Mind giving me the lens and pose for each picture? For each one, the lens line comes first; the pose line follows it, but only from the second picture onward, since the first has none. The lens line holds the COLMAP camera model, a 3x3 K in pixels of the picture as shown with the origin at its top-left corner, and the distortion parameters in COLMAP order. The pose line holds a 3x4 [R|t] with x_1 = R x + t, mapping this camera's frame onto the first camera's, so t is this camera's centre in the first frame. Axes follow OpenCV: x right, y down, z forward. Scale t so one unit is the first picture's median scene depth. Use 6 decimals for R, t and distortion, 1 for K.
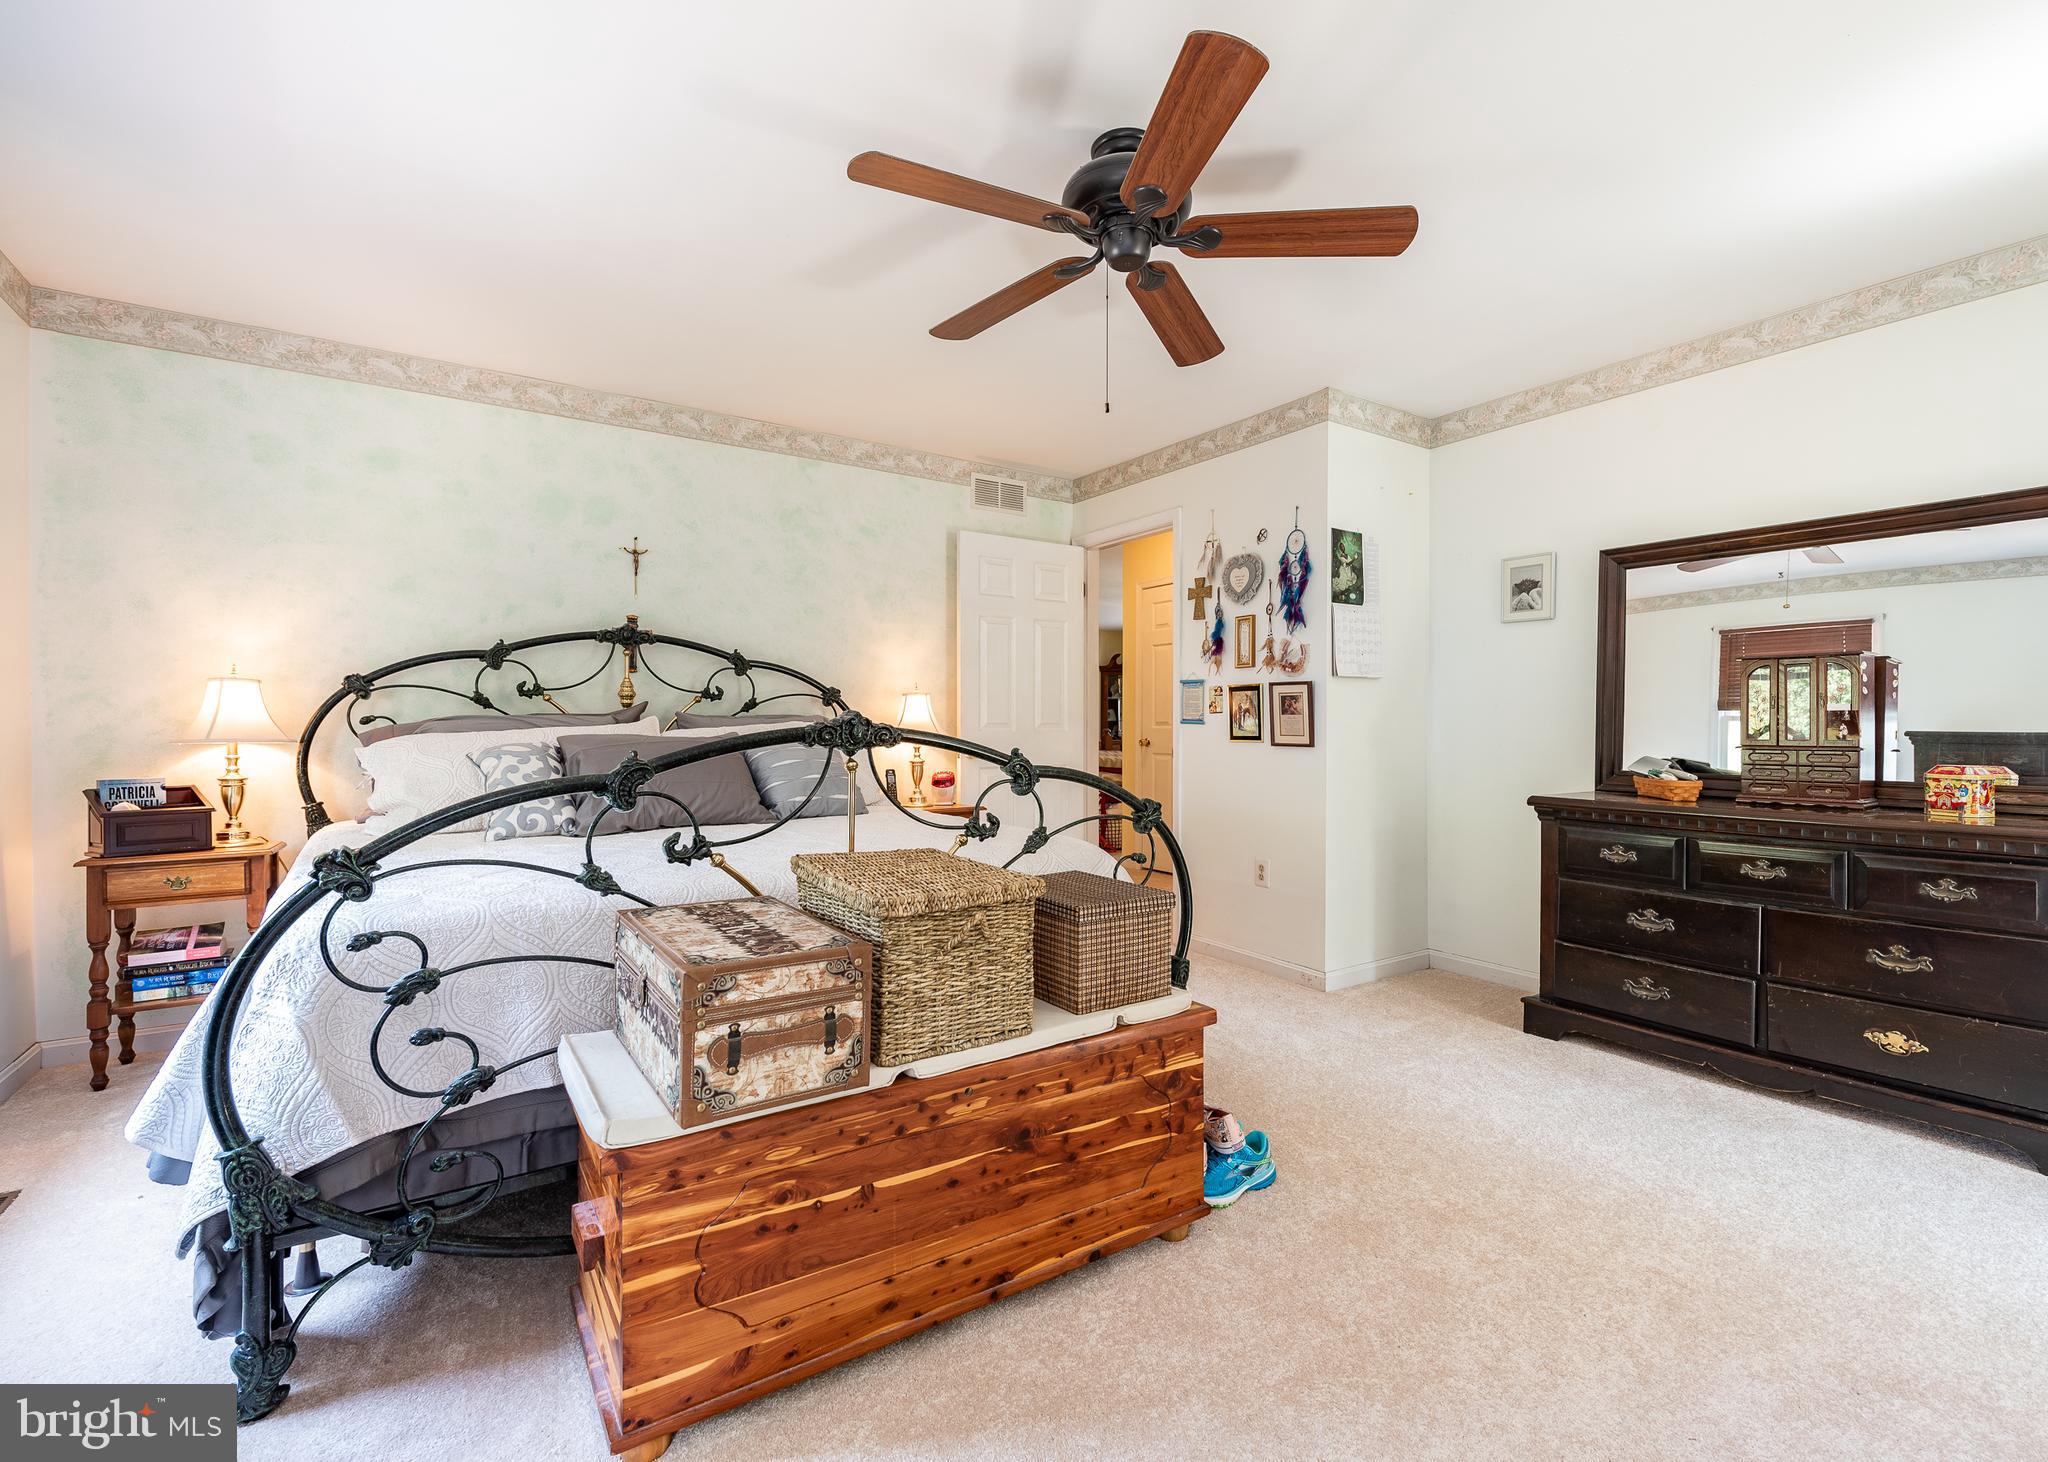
lens RADIAL K [[961.8, 0, 1028.3], [0, 961.8, 728.8], [0, 0, 1]] dist [0.007906, -0.000723]
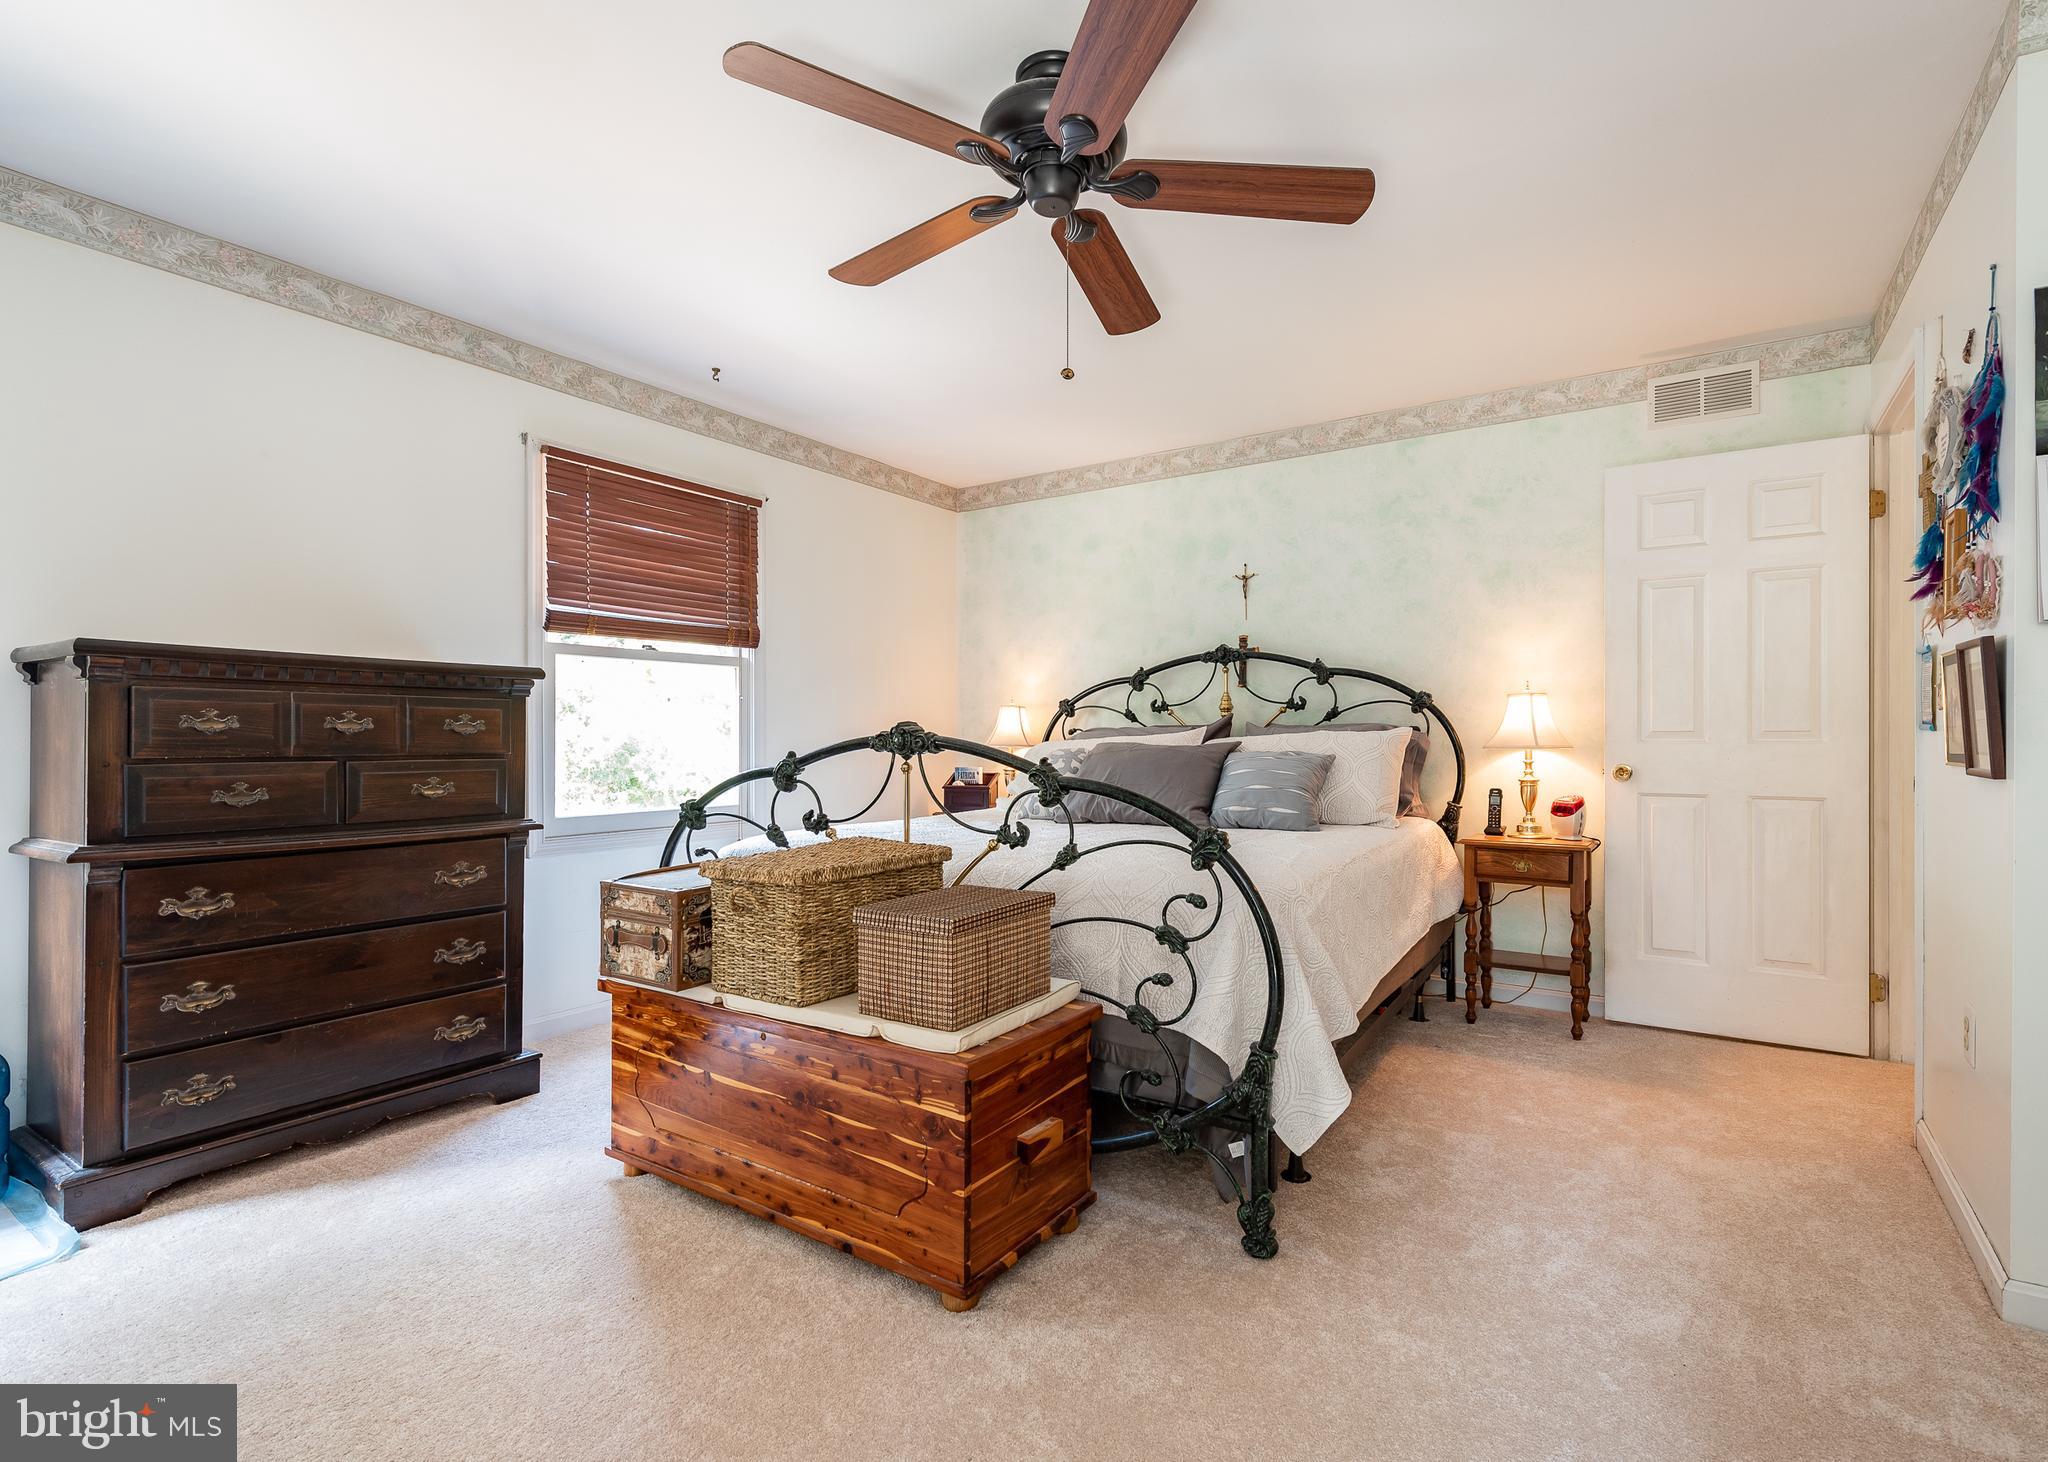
lens RADIAL K [[945.0, 0, 1027.6], [0, 945.0, 734.4], [0, 0, 1]] dist [0.009214, -0.000019]
pose [[0.375476, -0.002951, -0.926827, 0.576170], [-0.002197, 0.999989, -0.004074, 0.000716], [0.926829, 0.003566, 0.375466, 0.423944]]
